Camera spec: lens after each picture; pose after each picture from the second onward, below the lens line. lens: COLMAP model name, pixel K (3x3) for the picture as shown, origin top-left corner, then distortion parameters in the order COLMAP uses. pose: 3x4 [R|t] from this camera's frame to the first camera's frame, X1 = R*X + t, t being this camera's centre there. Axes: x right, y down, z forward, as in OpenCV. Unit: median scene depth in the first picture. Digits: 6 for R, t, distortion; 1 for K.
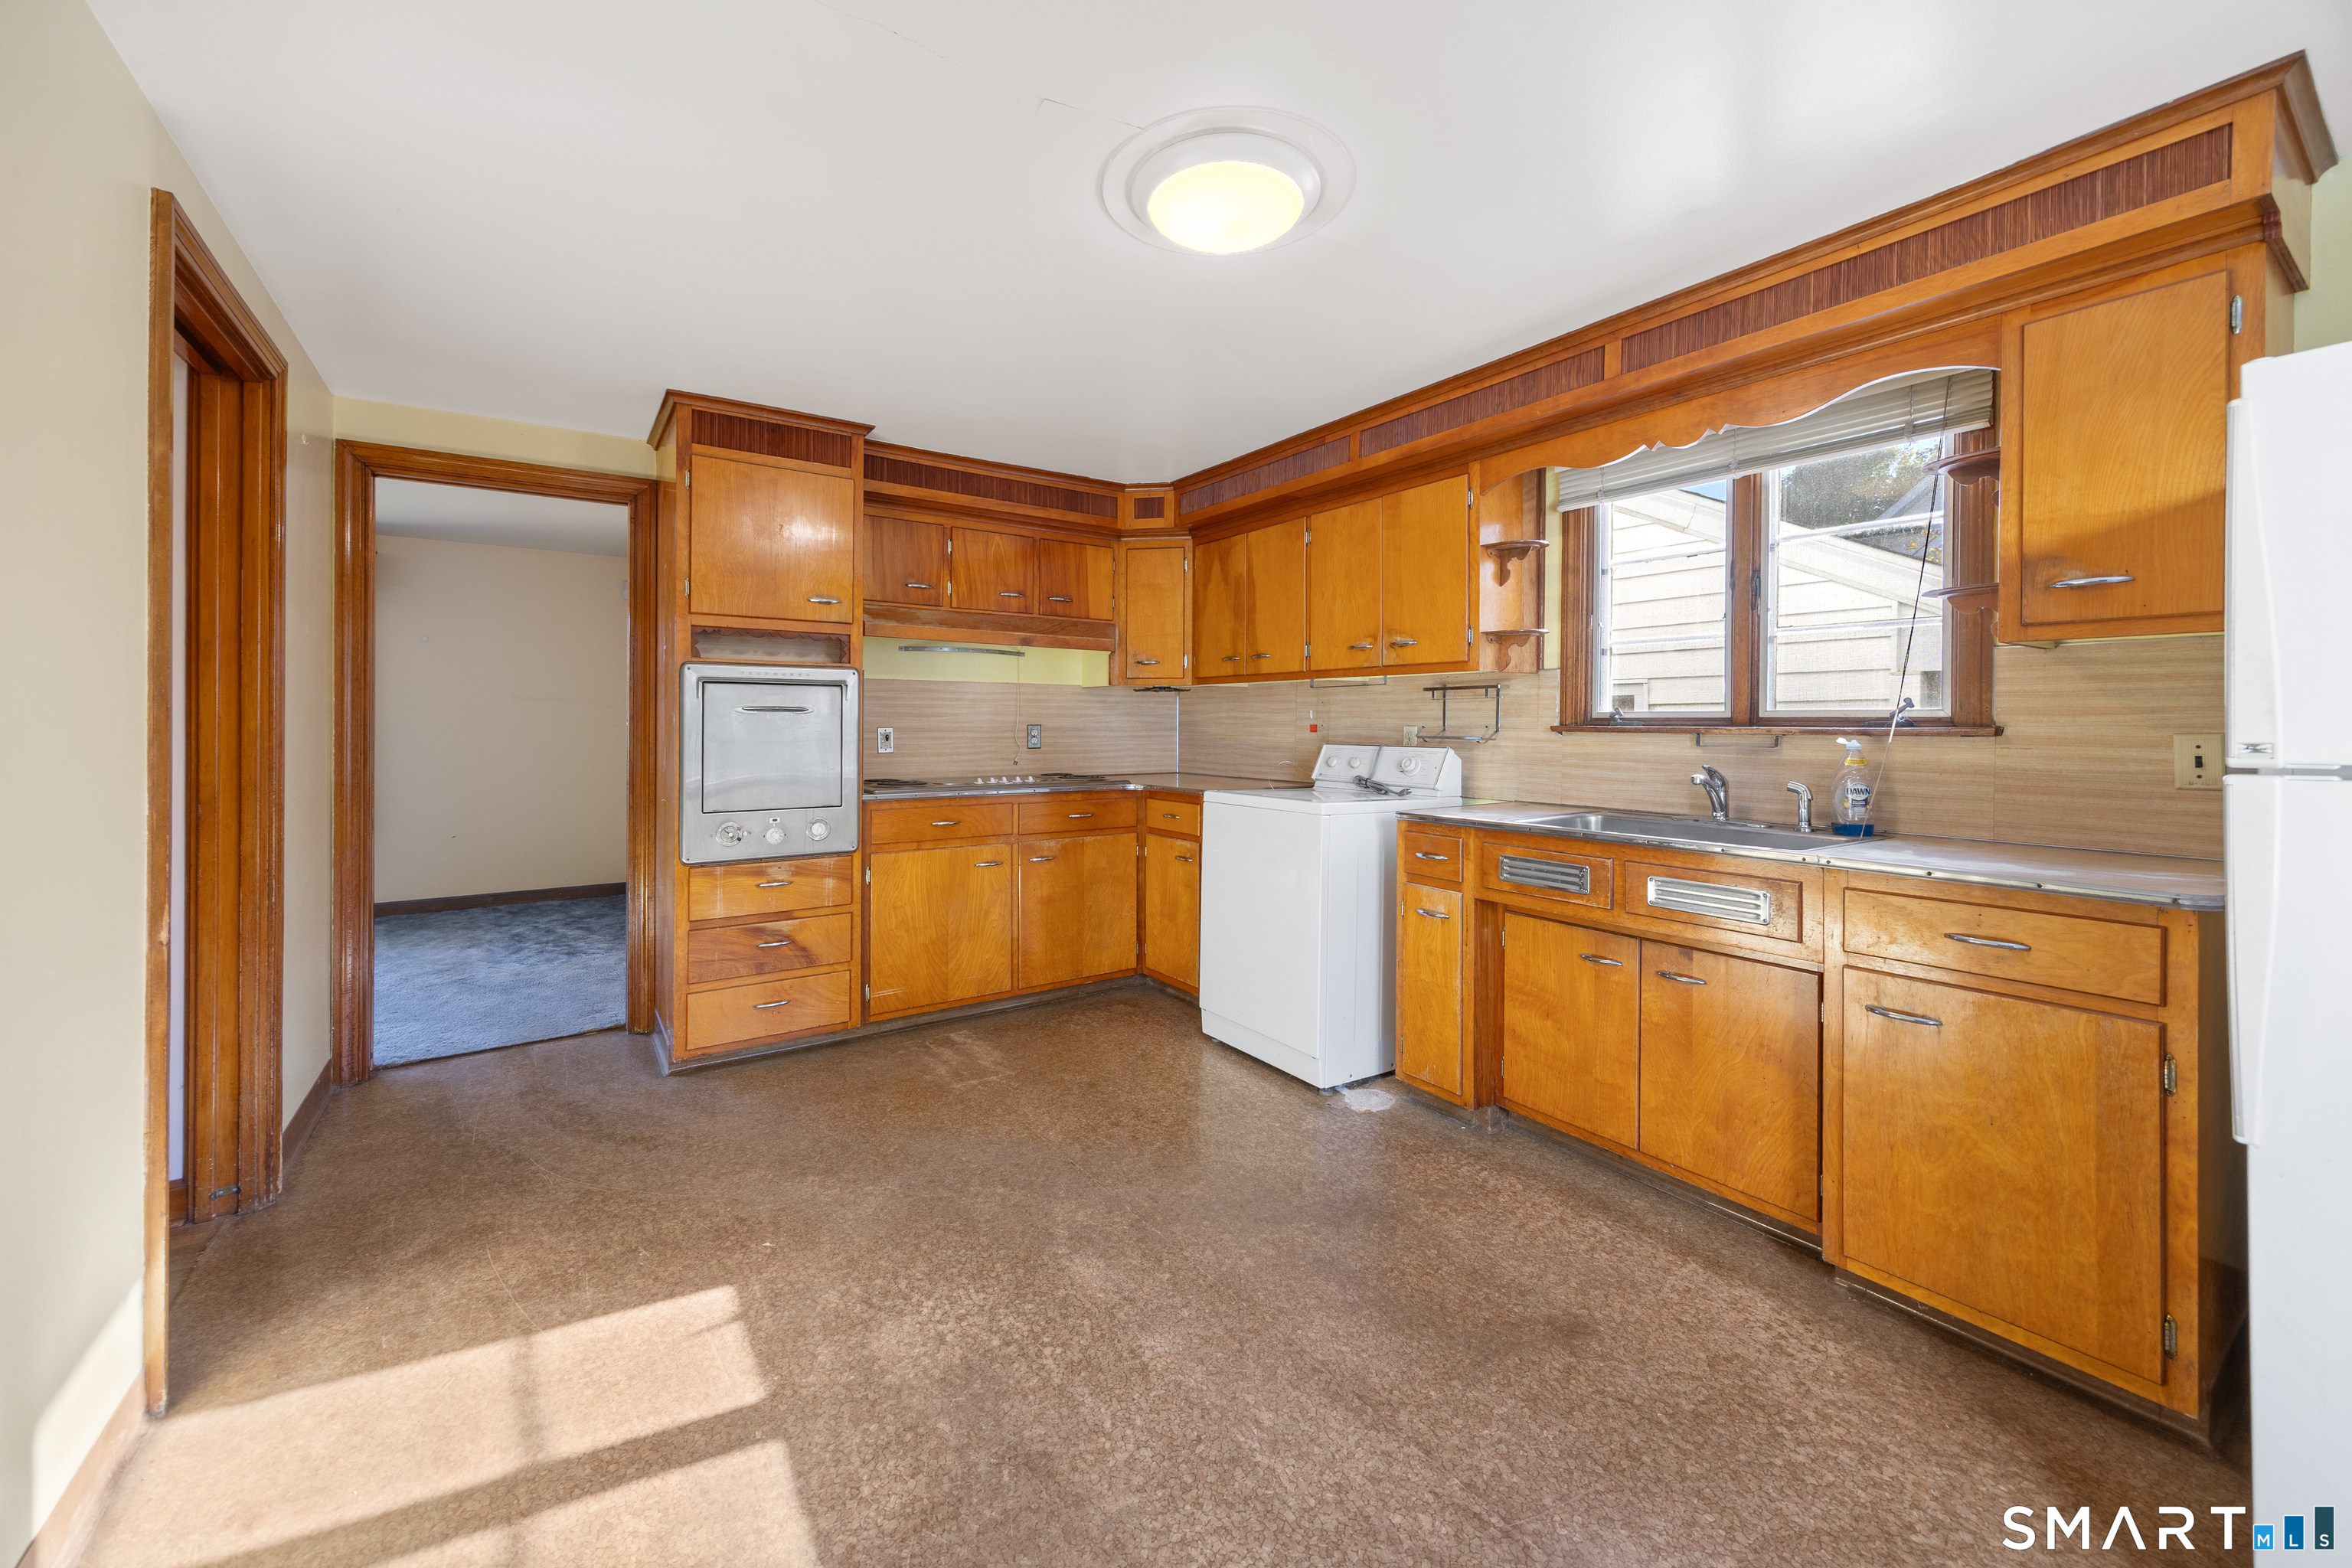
lens RADIAL K [[914.6, 0, 1177.5], [0, 914.6, 725.9], [0, 0, 1]] dist [0.000487, 0.000102]
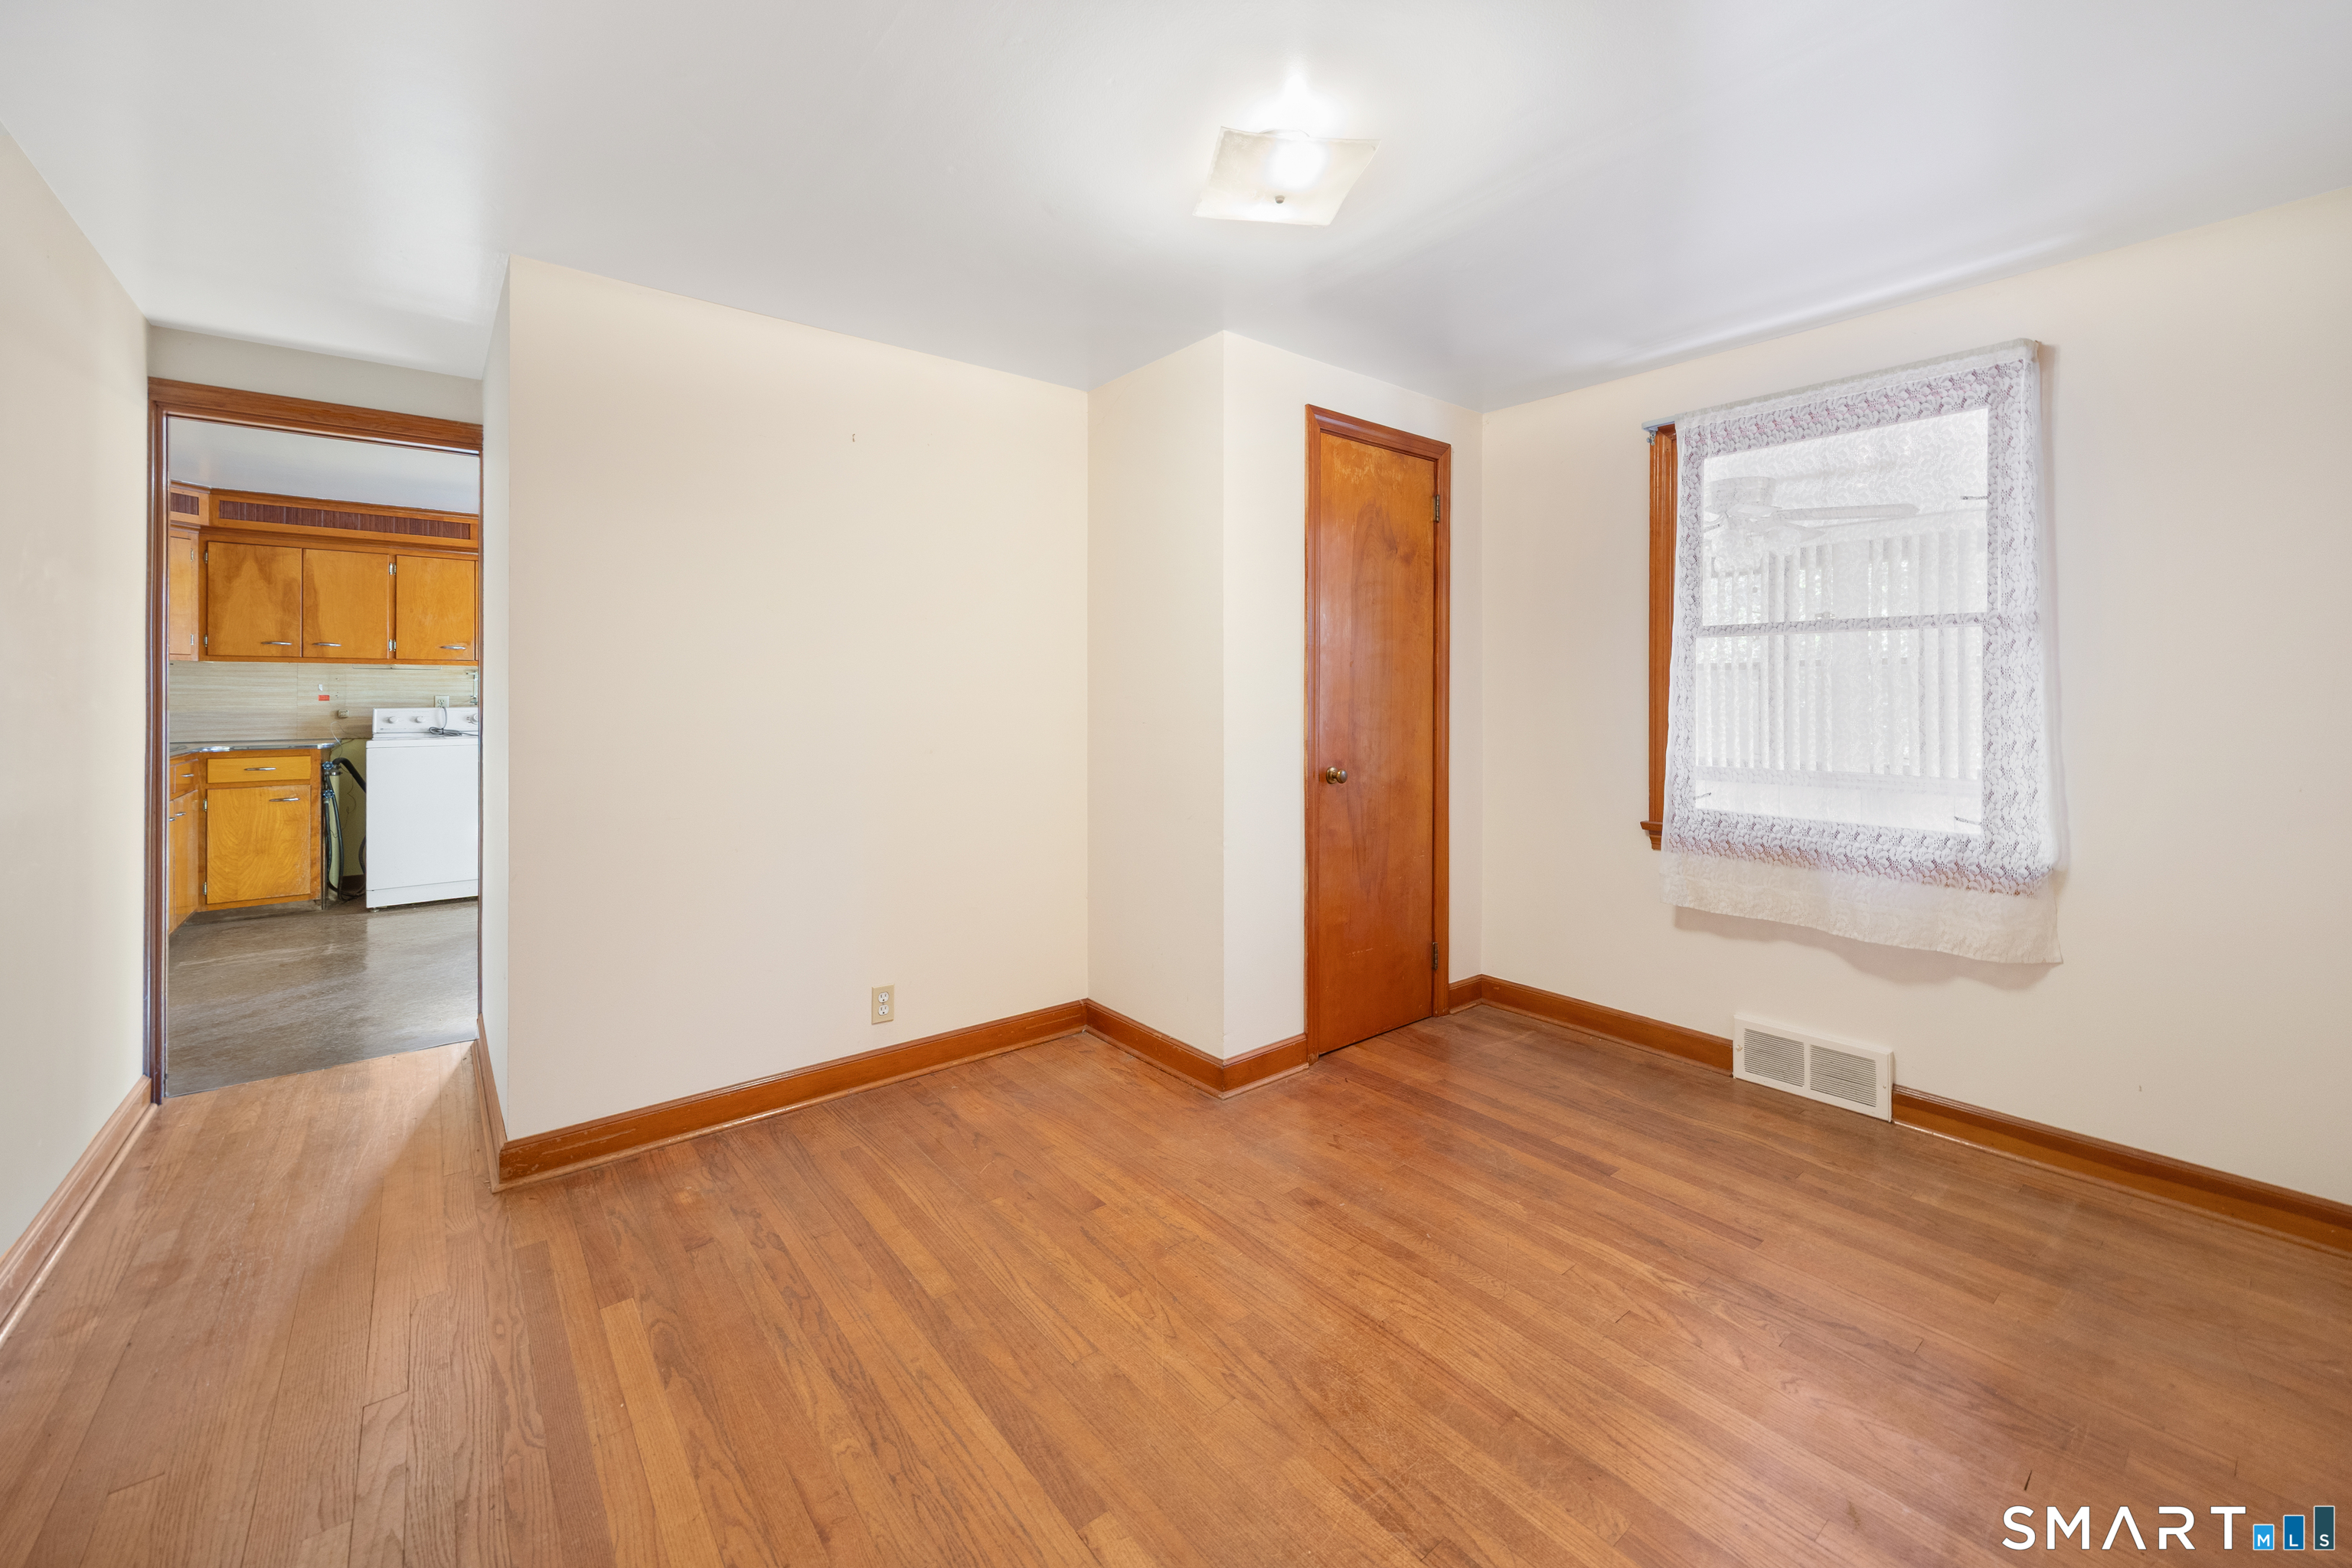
lens RADIAL K [[937.2, 0, 1134.4], [0, 937.2, 717.7], [0, 0, 1]] dist [-0.000074, 0.000042]
pose [[-0.040453, -0.026788, 0.998822, -1.320640], [0.004566, 0.999625, 0.026994, 0.000151], [-0.999171, 0.005653, -0.040316, -0.134322]]
